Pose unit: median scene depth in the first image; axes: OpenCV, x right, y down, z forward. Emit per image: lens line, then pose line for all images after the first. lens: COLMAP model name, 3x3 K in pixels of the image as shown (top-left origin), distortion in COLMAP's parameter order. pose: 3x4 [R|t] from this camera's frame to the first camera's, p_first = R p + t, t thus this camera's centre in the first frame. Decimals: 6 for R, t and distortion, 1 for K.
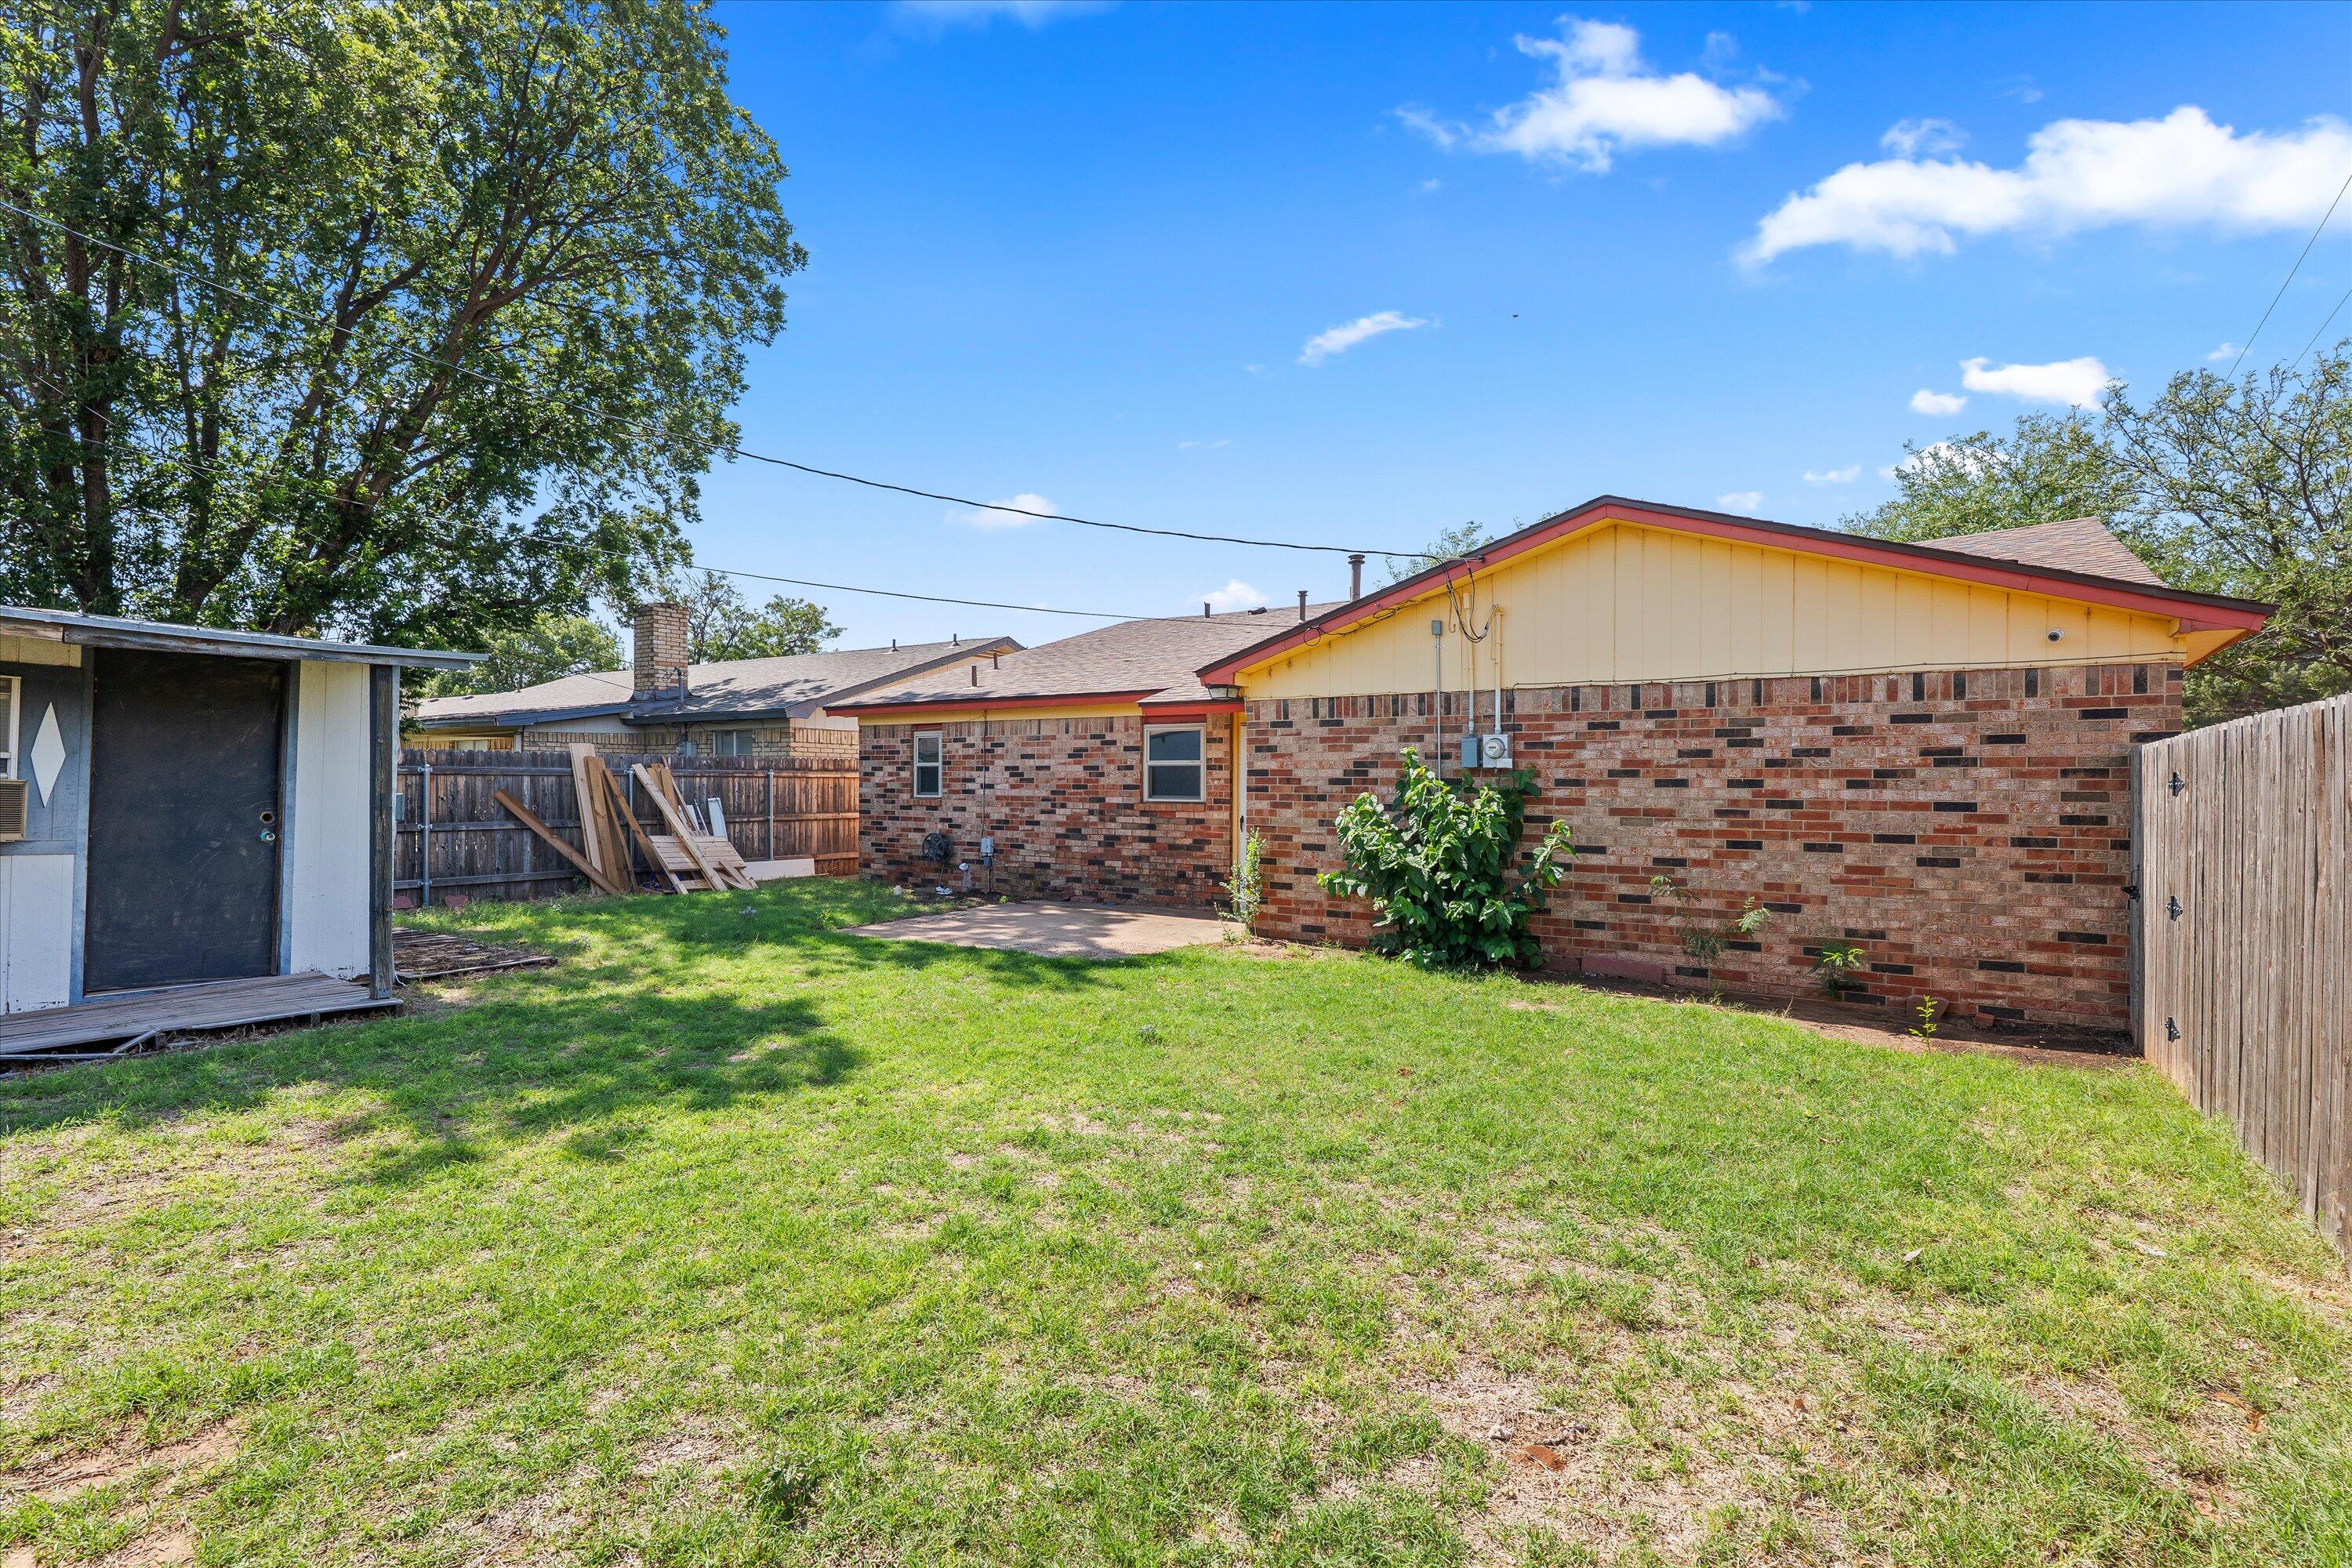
lens RADIAL K [[1107.3, 0, 1165.0], [0, 1107.3, 790.7], [0, 0, 1]] dist [0.004367, 0.000865]
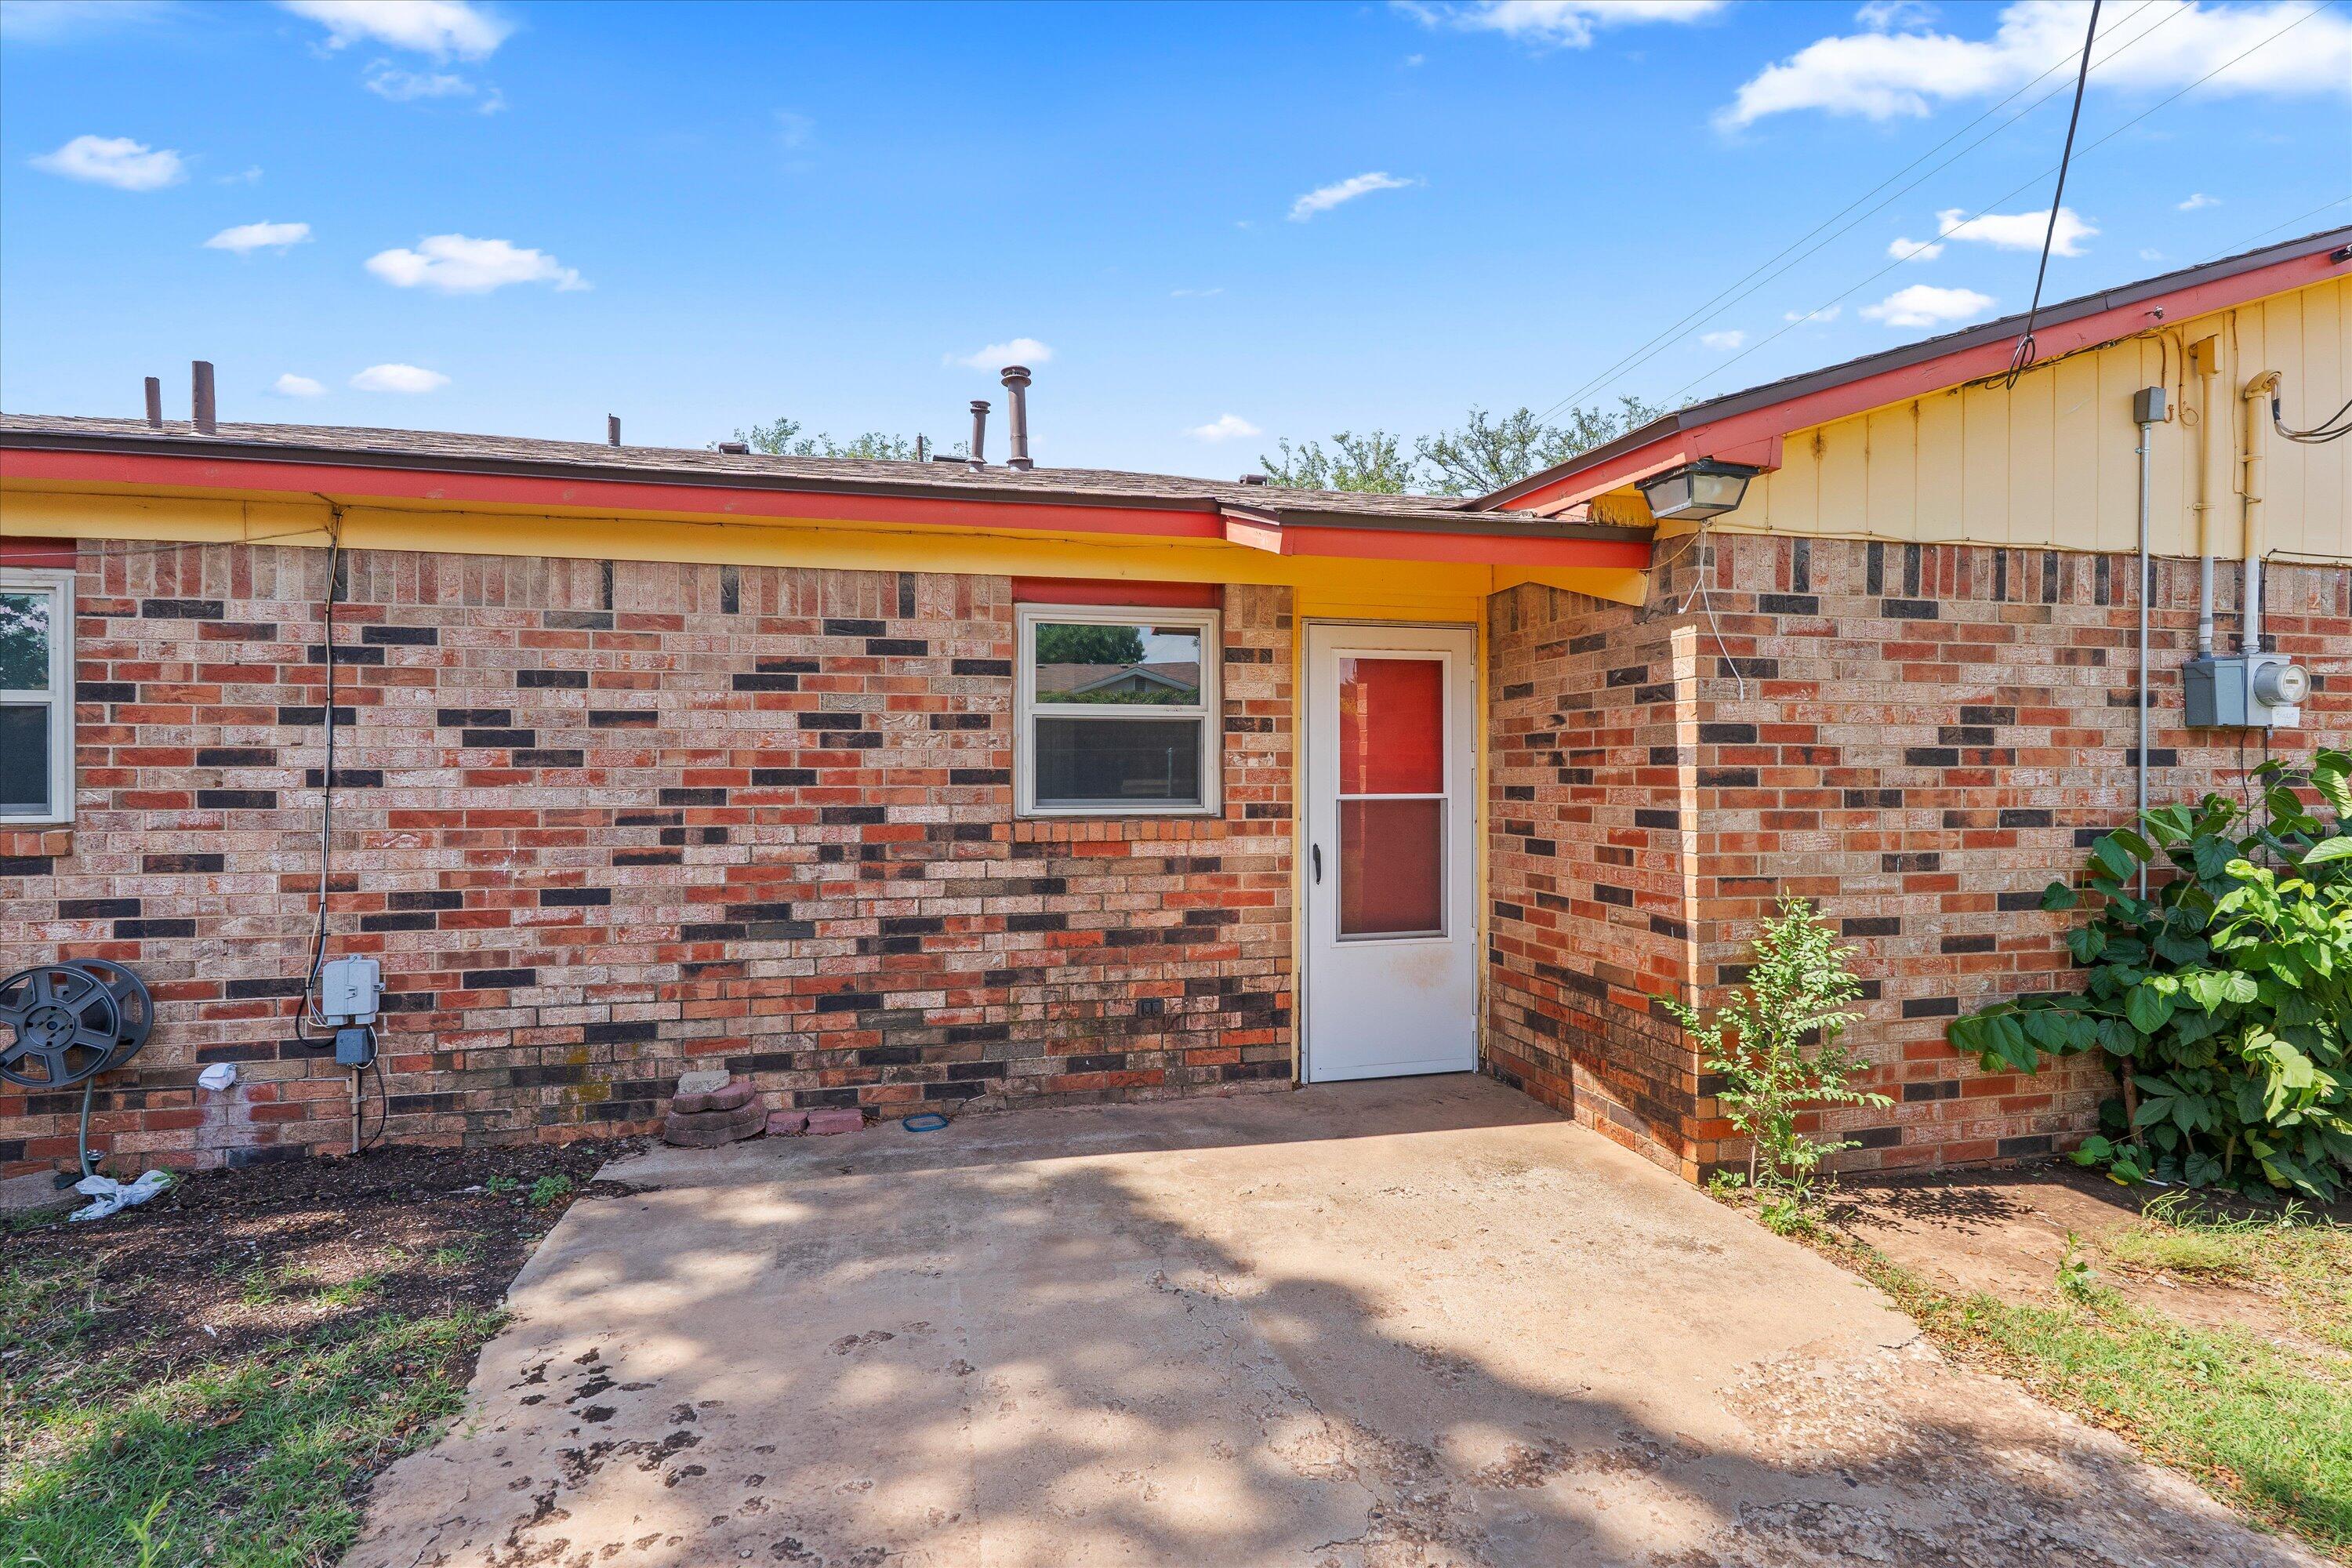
lens RADIAL K [[1107.3, 0, 1172.1], [0, 1107.3, 773.5], [0, 0, 1]] dist [0.004367, 0.000865]
pose [[0.681352, -0.005383, 0.731937, -0.304274], [0.009036, 0.999959, -0.001057, -0.004165], [-0.731901, 0.007333, 0.681372, 0.882544]]
